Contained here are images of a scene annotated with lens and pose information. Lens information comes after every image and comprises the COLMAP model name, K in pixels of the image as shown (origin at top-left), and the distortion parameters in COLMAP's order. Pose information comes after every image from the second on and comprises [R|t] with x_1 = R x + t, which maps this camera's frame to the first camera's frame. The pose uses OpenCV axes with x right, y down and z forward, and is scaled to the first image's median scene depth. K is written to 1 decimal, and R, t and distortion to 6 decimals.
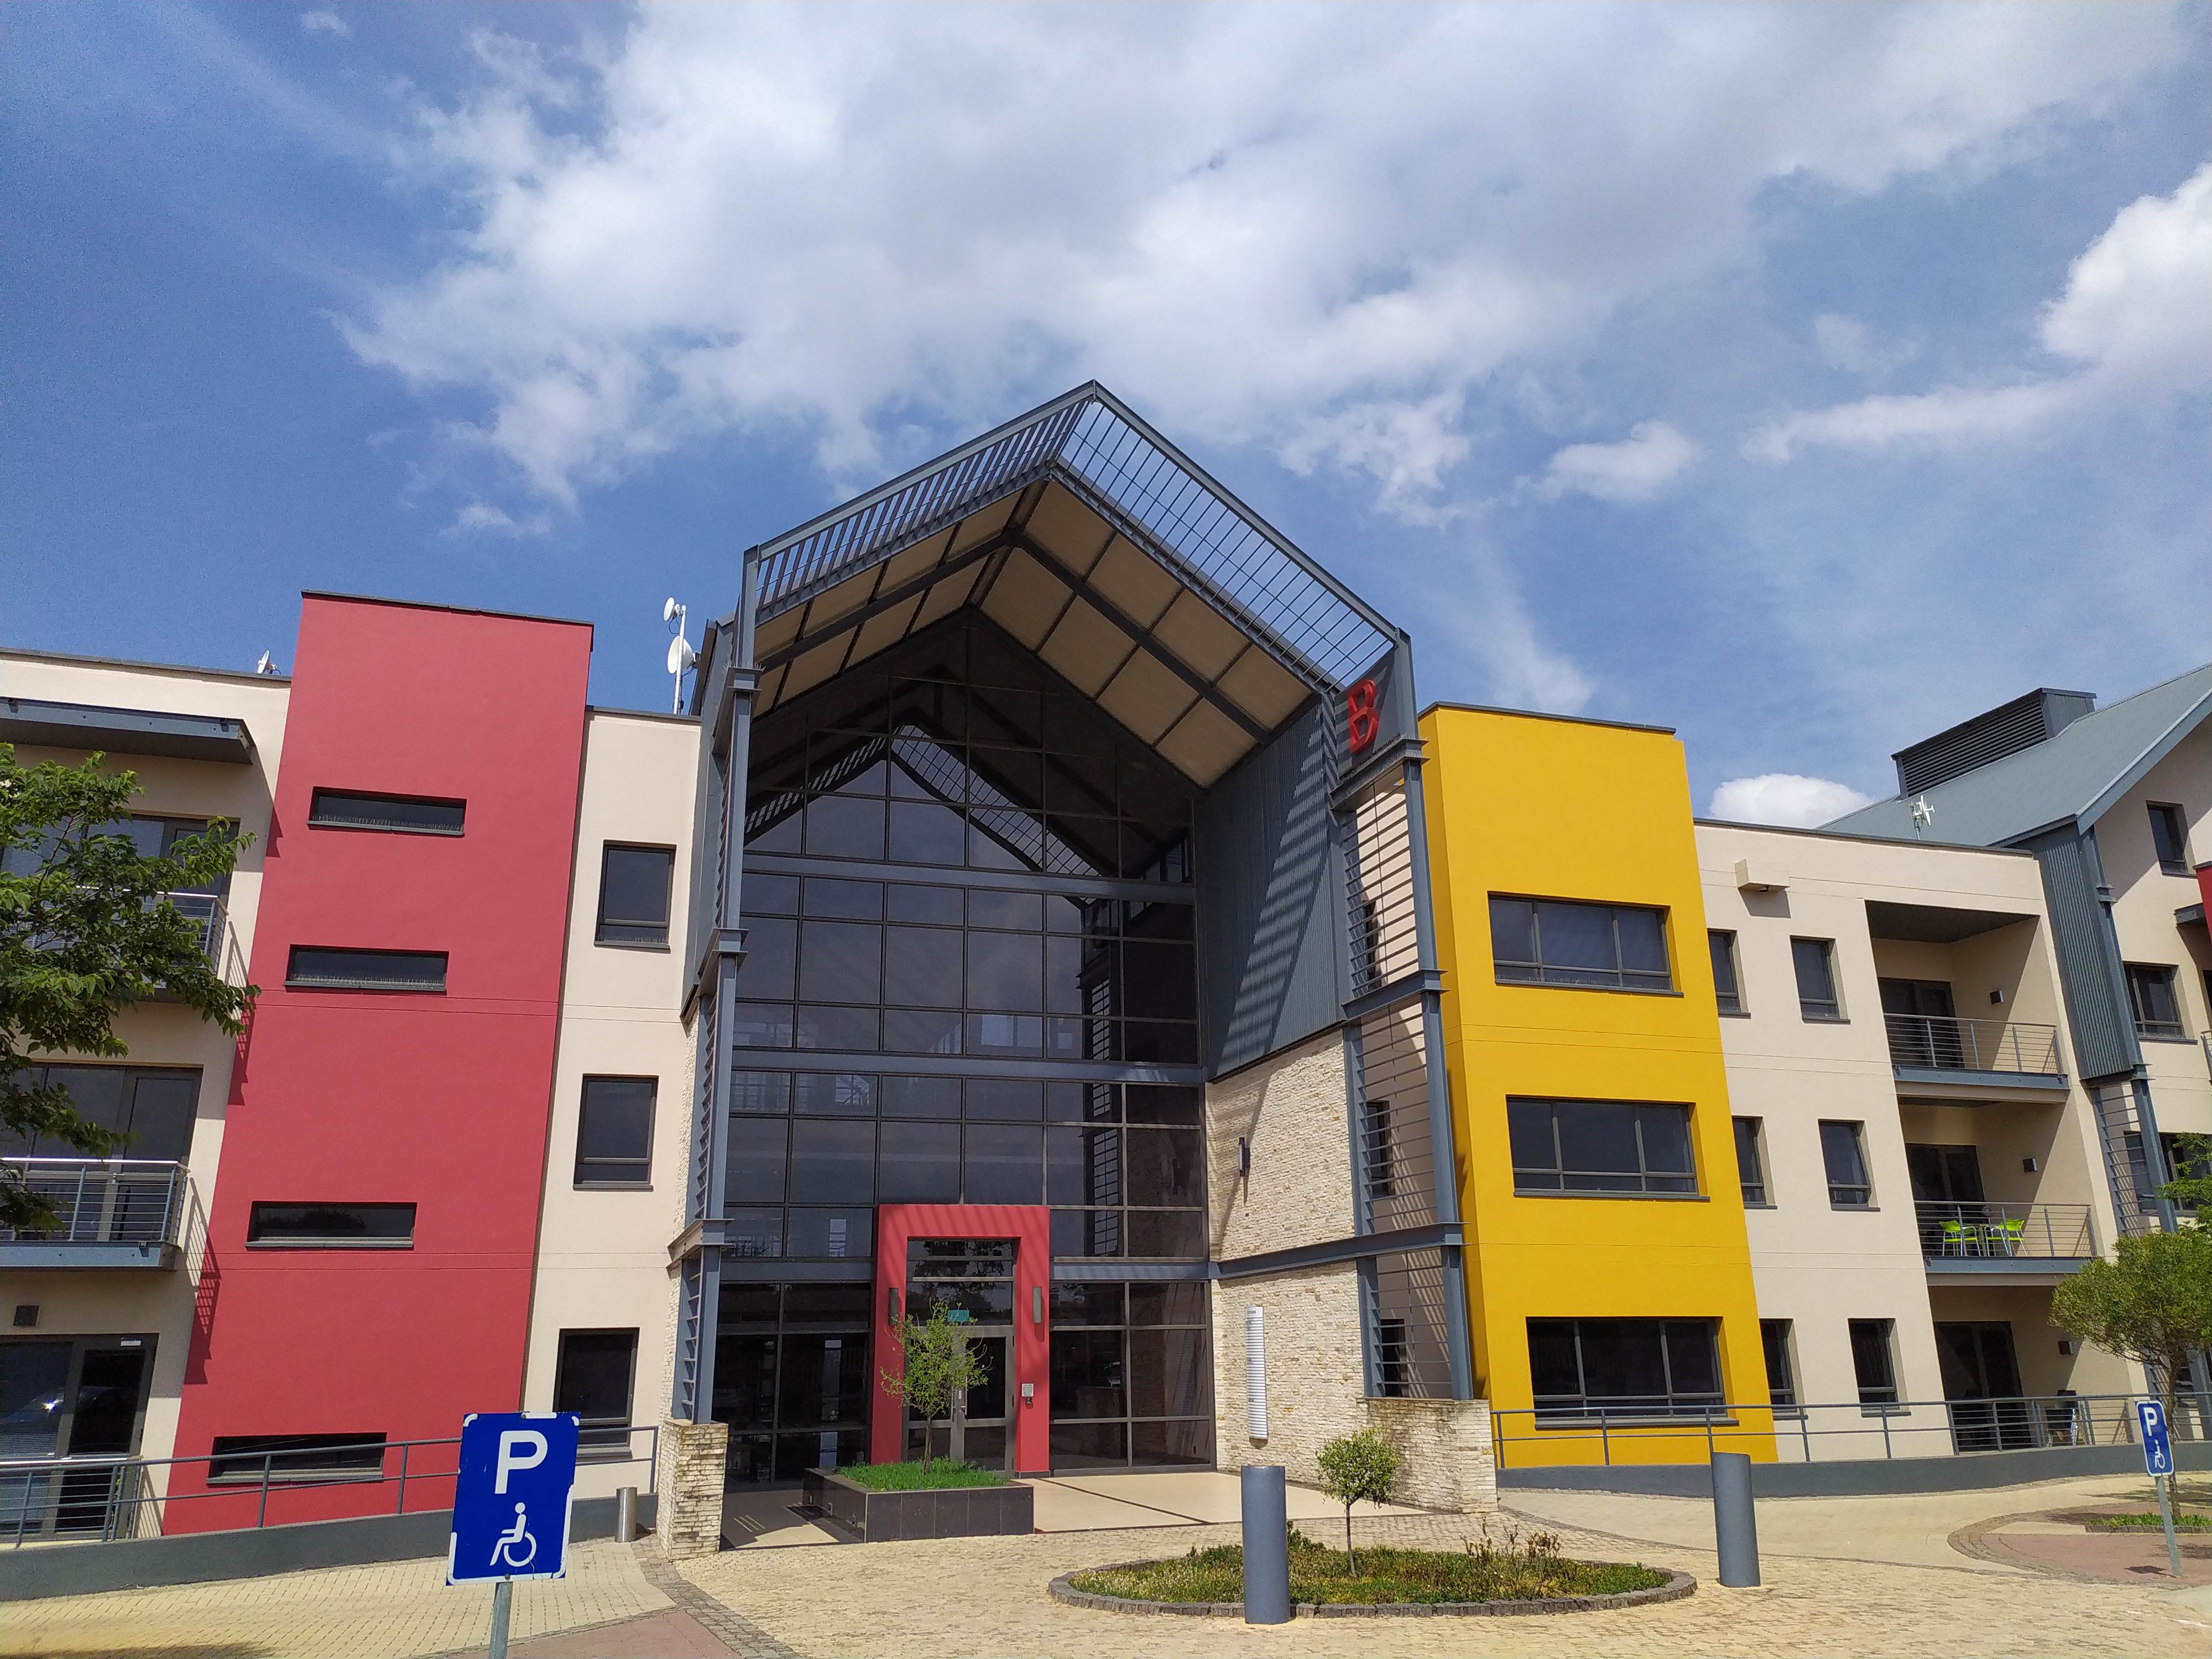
lens RADIAL K [[1632.0, 0, 1106.0], [0, 1632.0, 829.5], [0, 0, 1]] dist [0.050713, -0.032829]
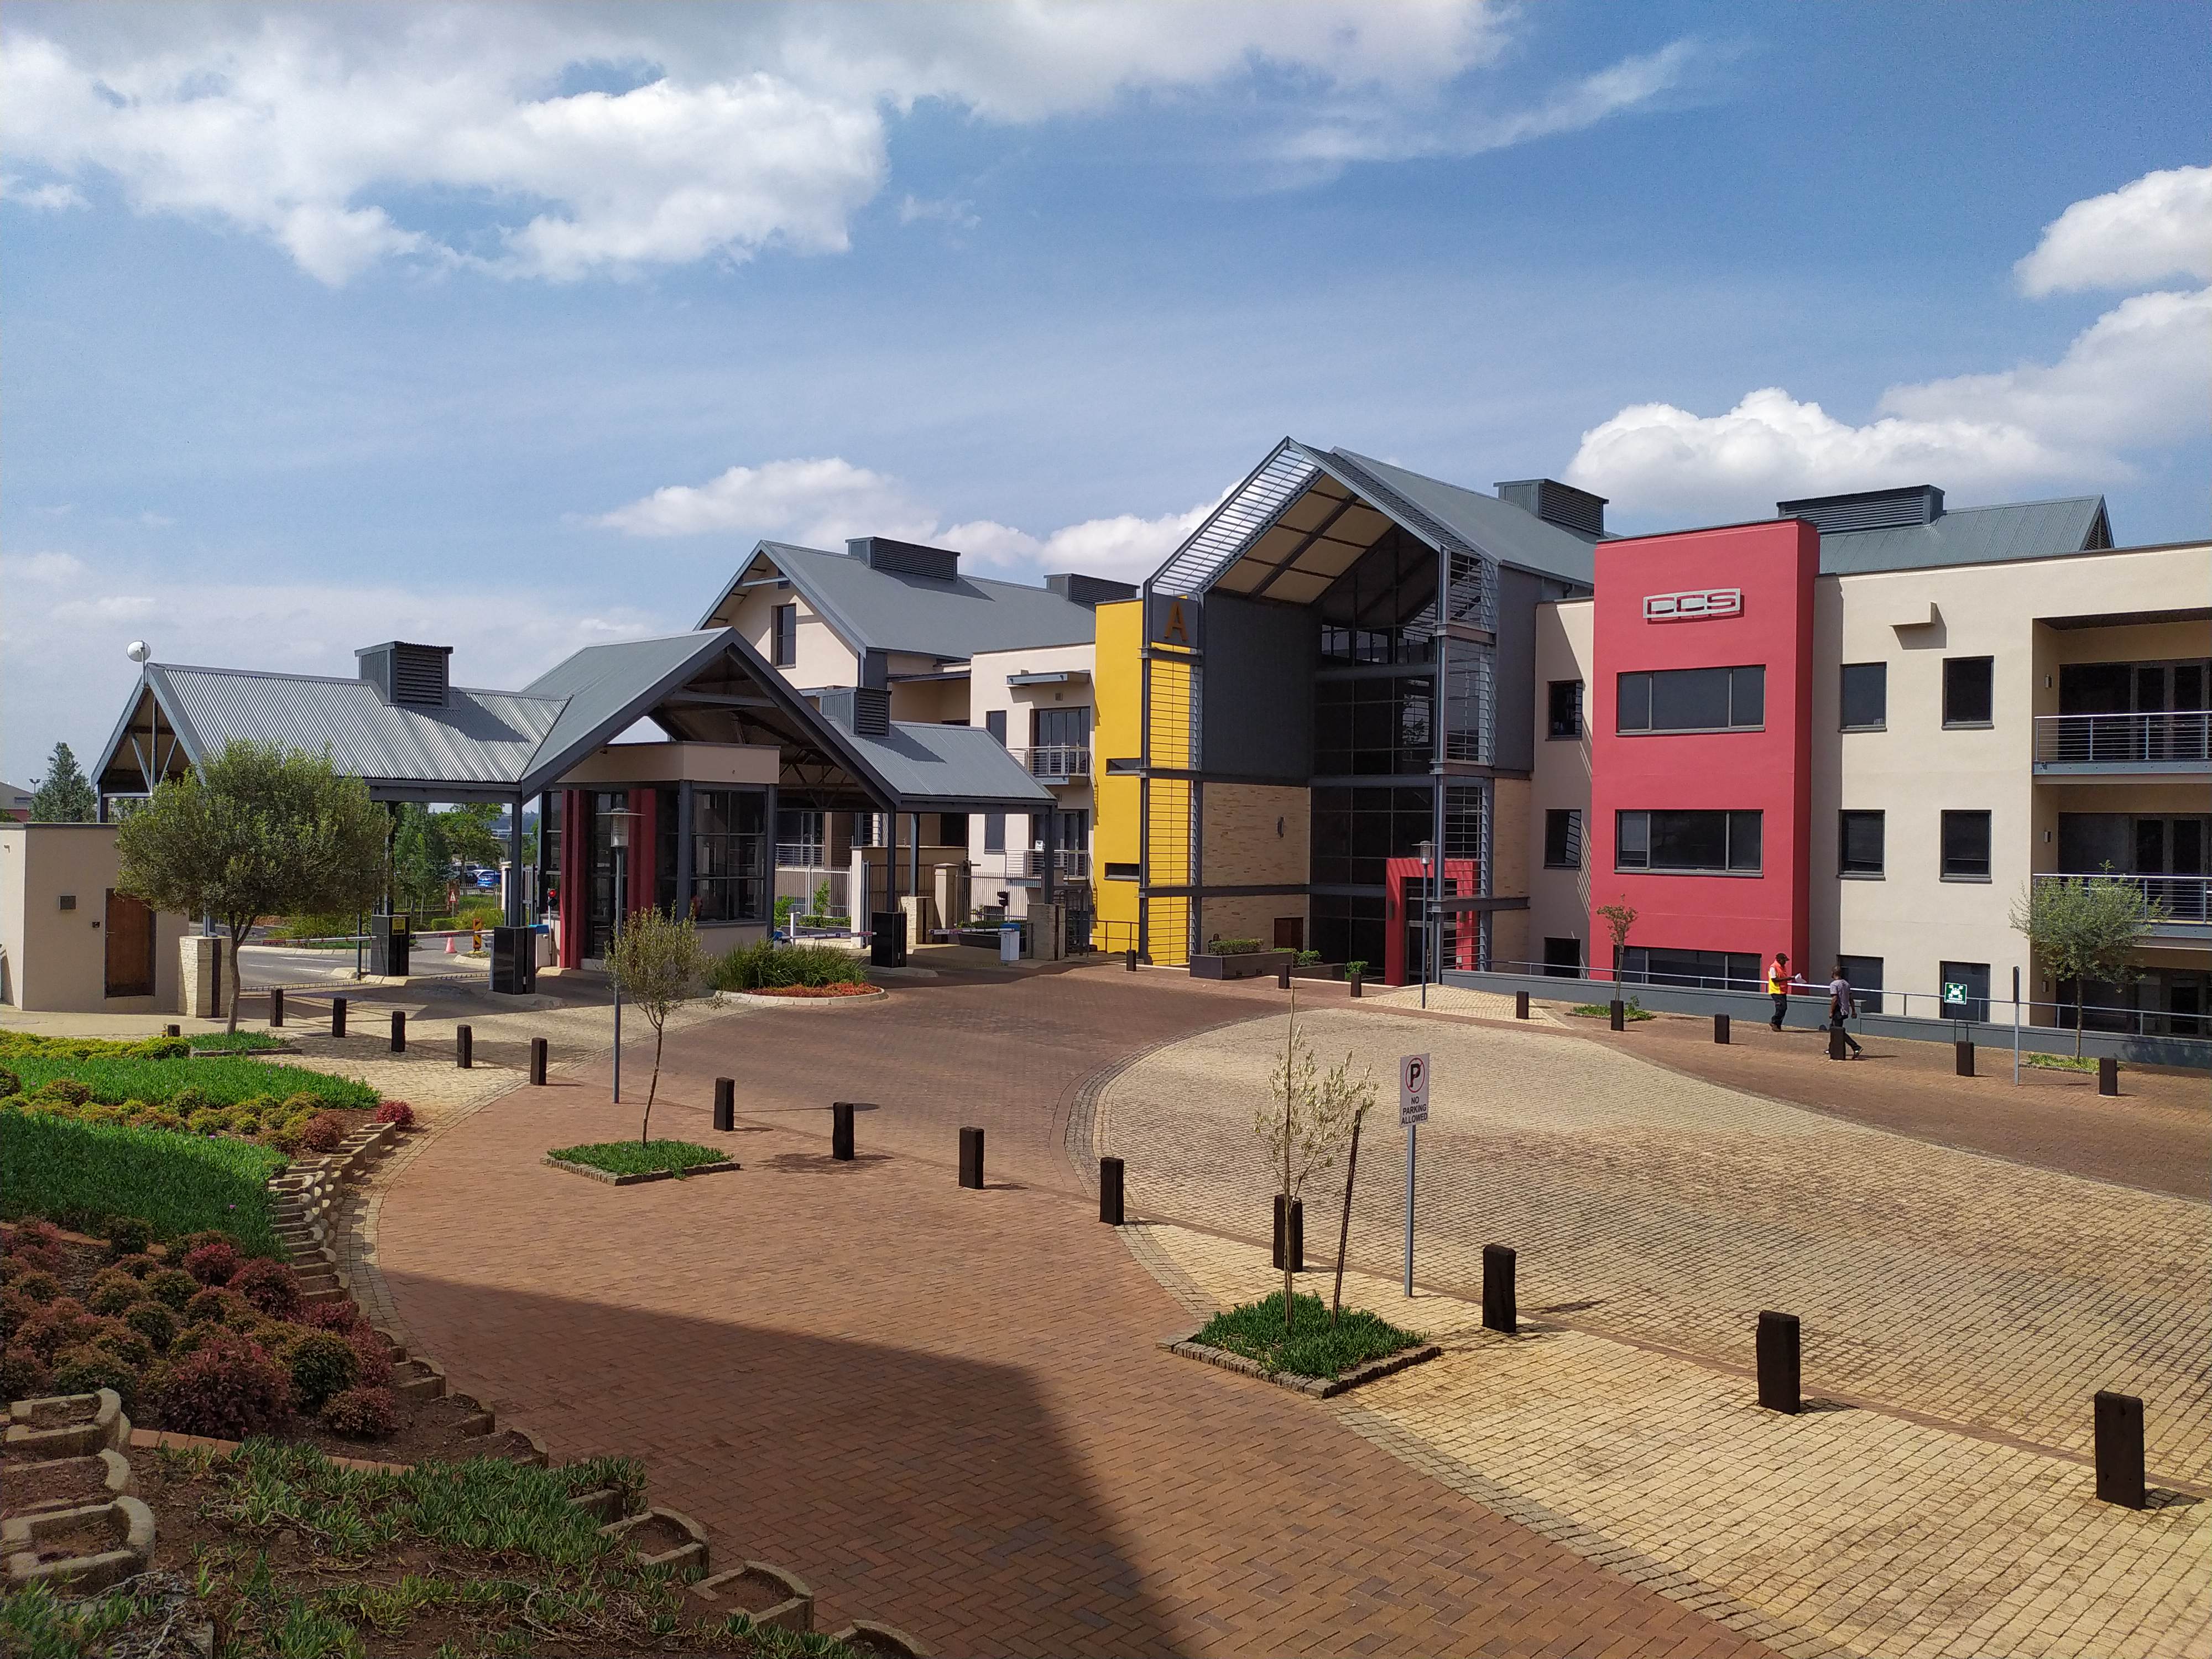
lens RADIAL K [[1656.8, 0, 1107.5], [0, 1656.8, 817.8], [0, 0, 1]] dist [0.074018, -0.097506]
pose [[0.519413, 0.014650, -0.854398, 1.155710], [0.241224, 0.956674, 0.163051, -0.174763], [0.819769, -0.290792, 0.493375, -0.148246]]
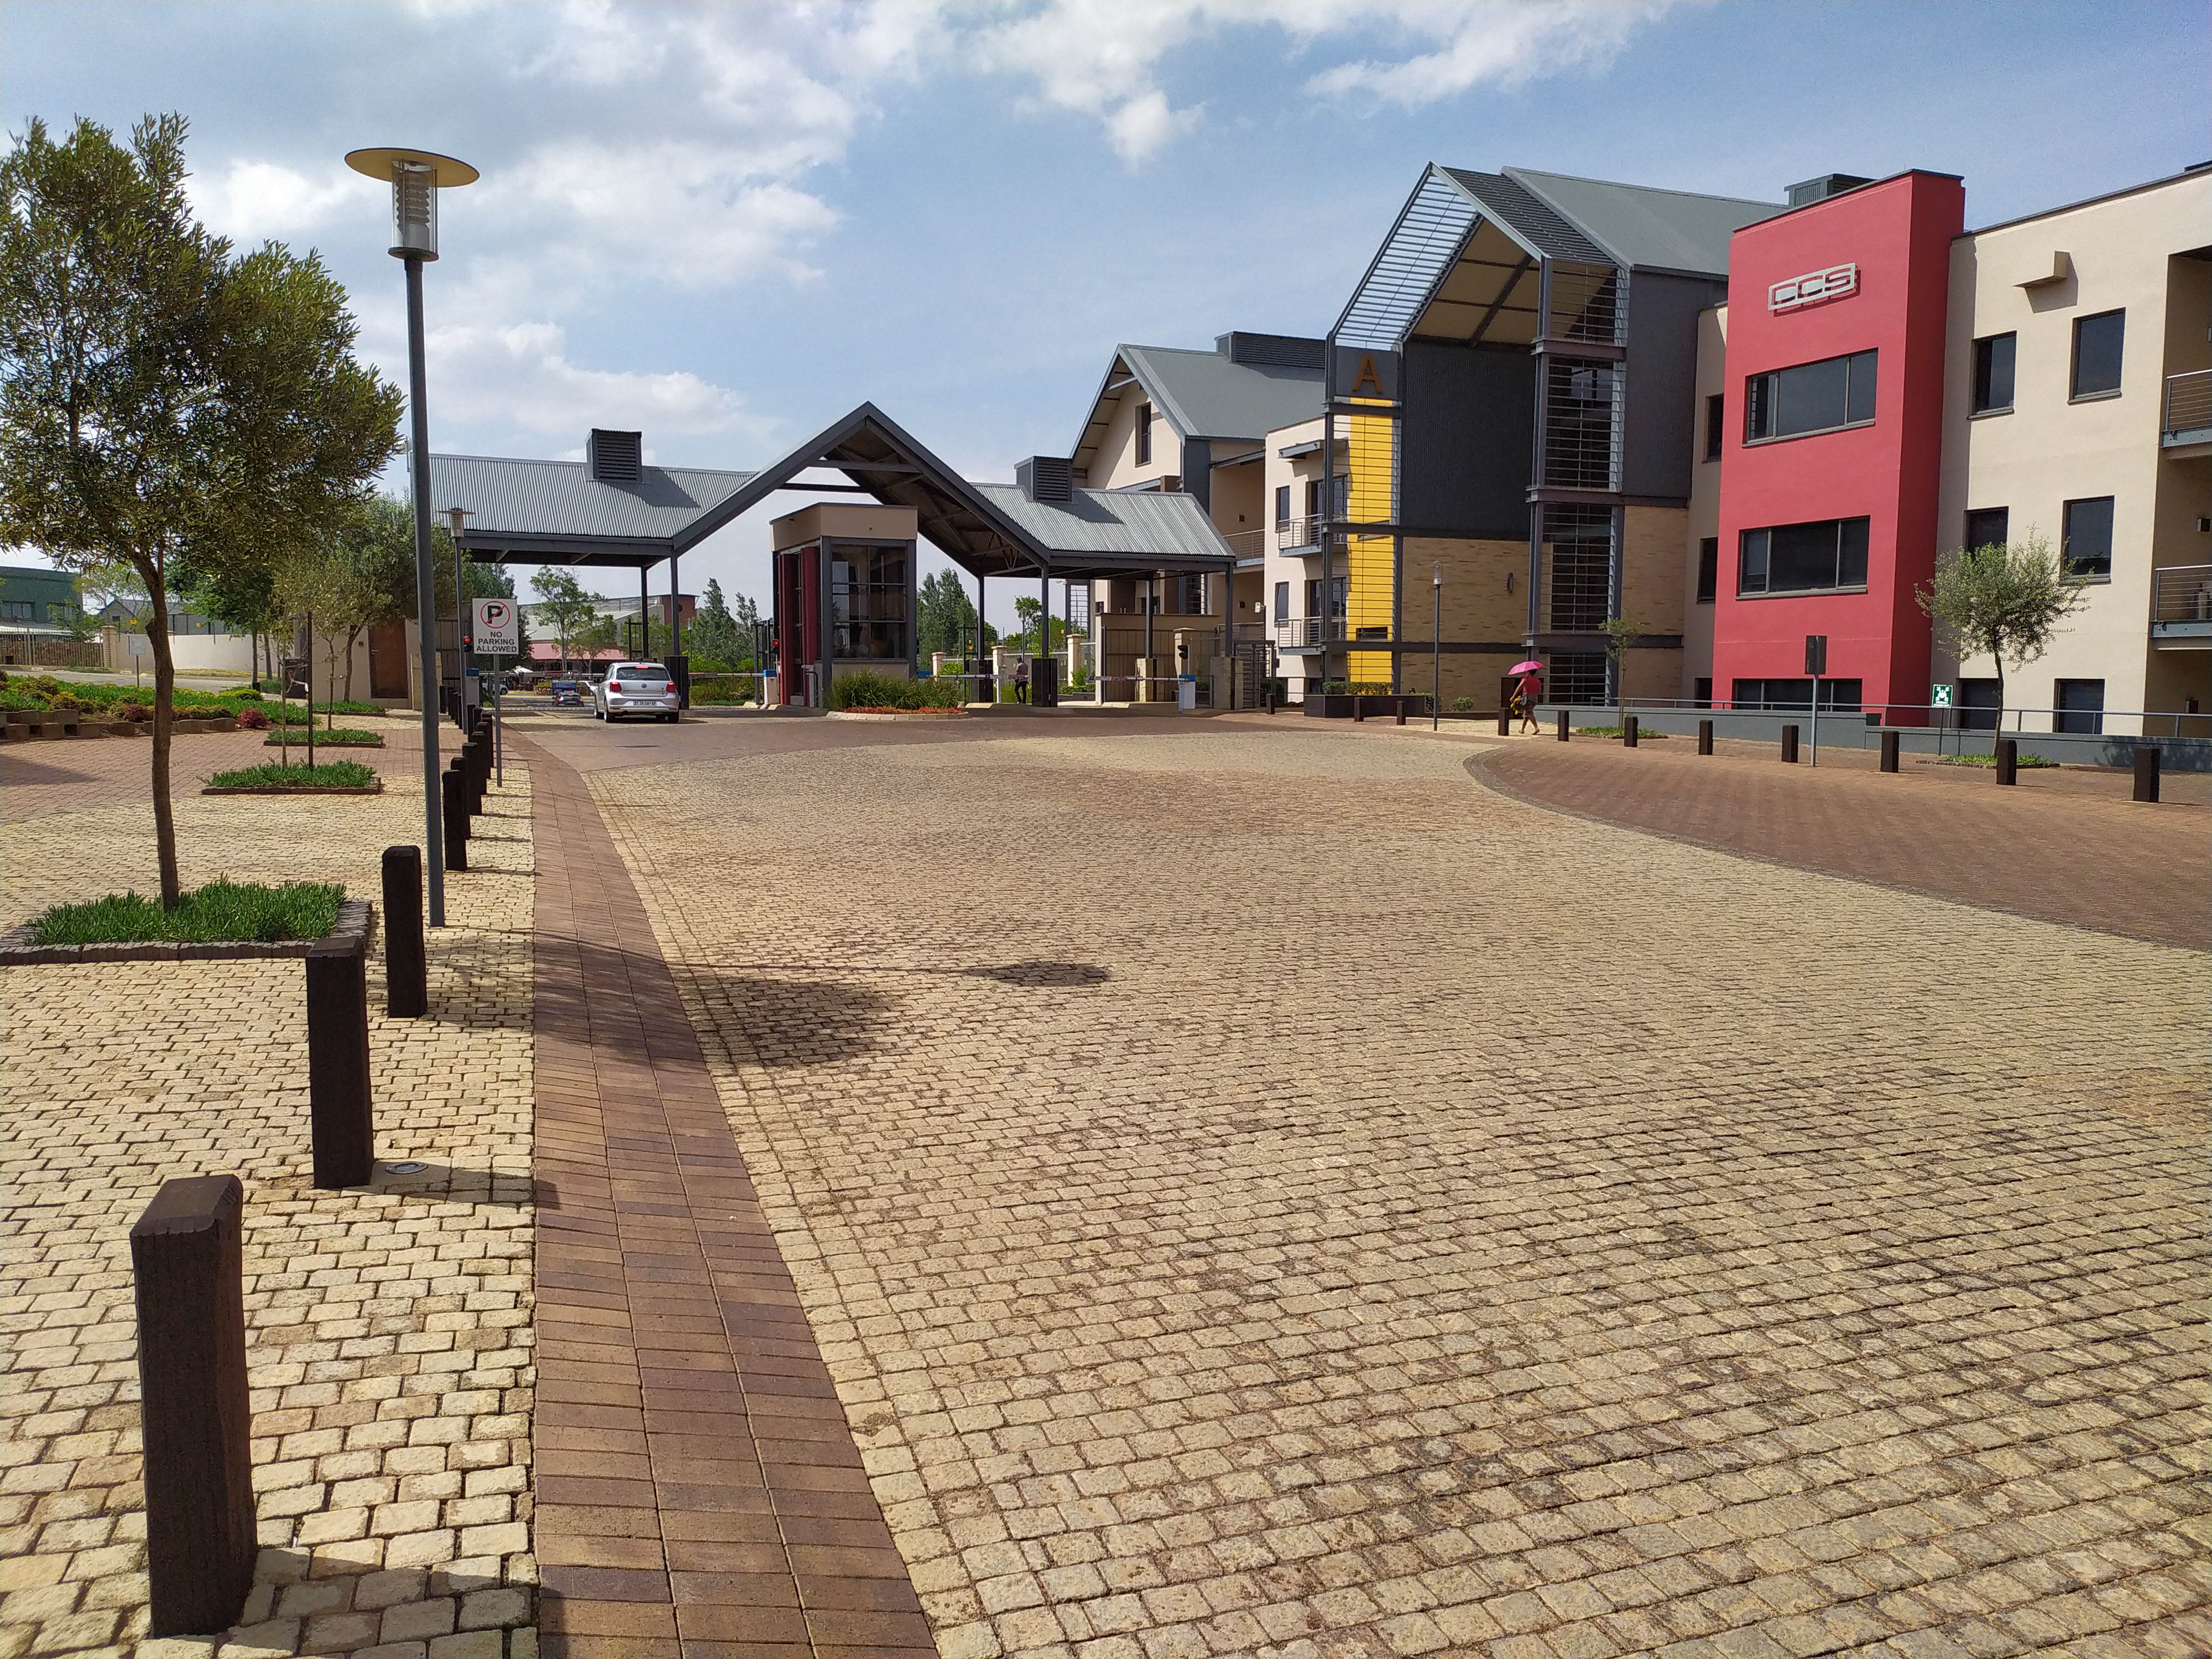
lens RADIAL K [[1639.5, 0, 1097.2], [0, 1639.5, 832.8], [0, 0, 1]] dist [0.035402, -0.037917]
pose [[0.098720, 0.109555, -0.989066, 1.405207], [0.300718, 0.944167, 0.134597, 0.044818], [0.948590, -0.310718, 0.060263, 0.265924]]
